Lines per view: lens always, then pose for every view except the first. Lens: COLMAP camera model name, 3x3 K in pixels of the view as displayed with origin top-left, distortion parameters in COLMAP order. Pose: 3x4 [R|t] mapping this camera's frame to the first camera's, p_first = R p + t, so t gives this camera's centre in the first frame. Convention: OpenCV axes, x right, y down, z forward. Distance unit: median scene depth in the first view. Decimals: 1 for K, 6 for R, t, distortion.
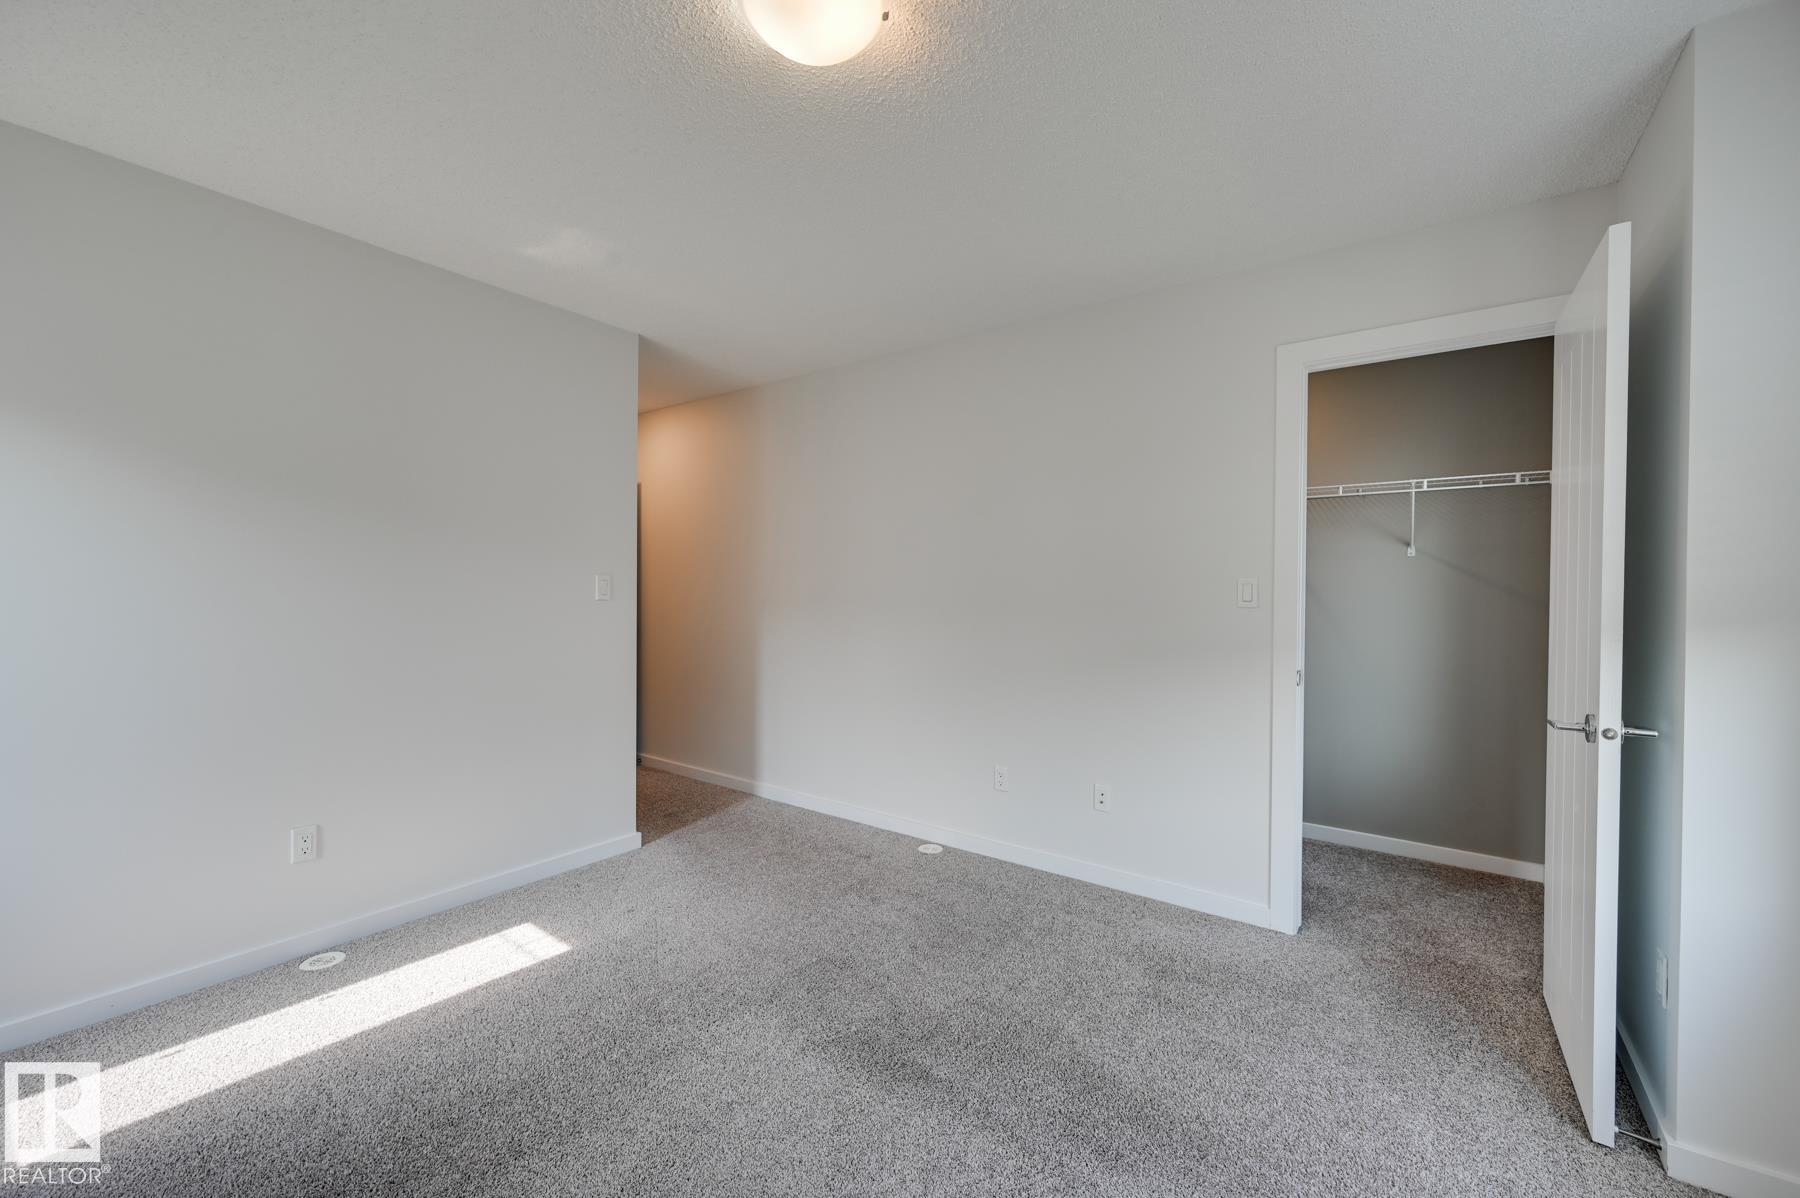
lens RADIAL K [[707.3, 0, 902.0], [0, 707.3, 600.2], [0, 0, 1]] dist [0.000177, 0.000228]
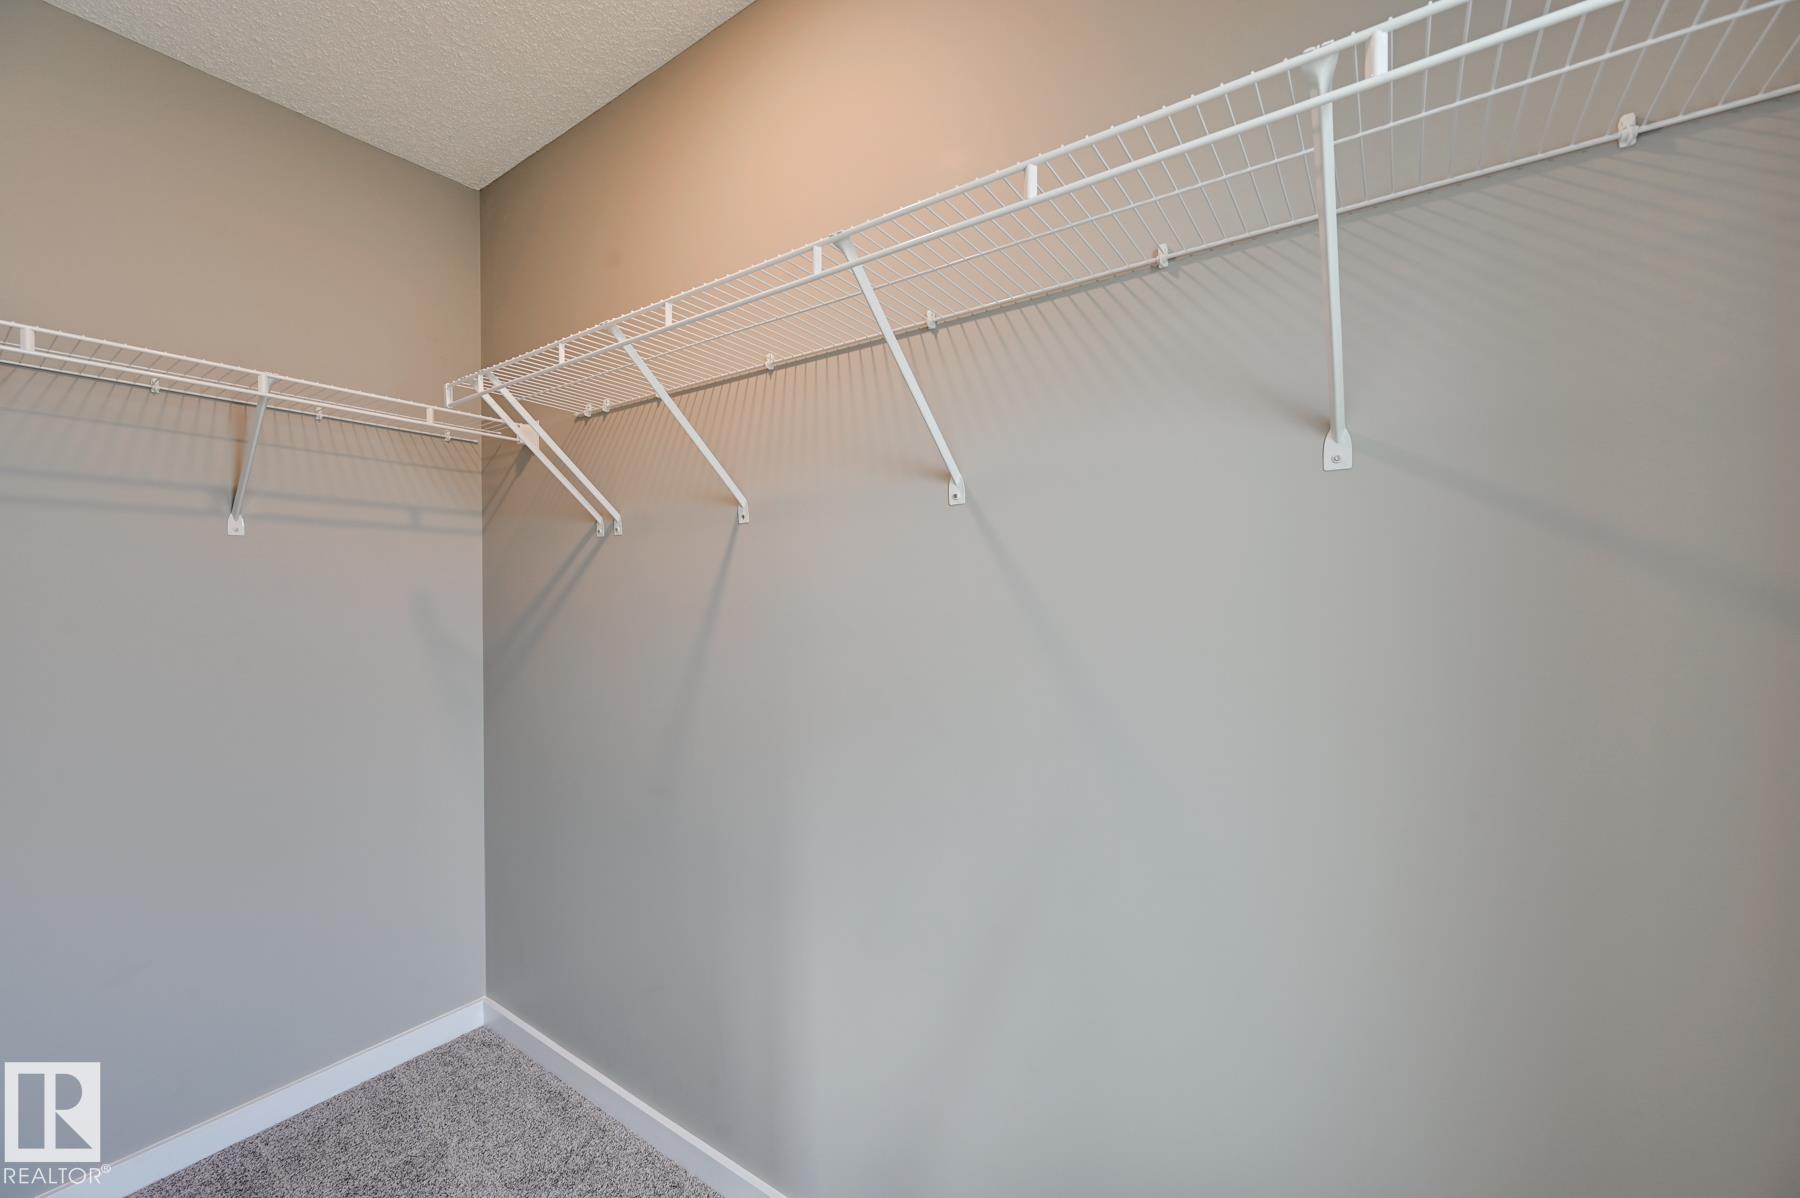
lens RADIAL K [[707.3, 0, 902.0], [0, 707.3, 600.2], [0, 0, 1]] dist [0.000177, 0.000228]
pose [[0.999488, -0.009630, 0.030511, 0.594456], [0.010059, 0.999852, -0.013942, -0.011691], [-0.030373, 0.014242, 0.999437, 0.803275]]
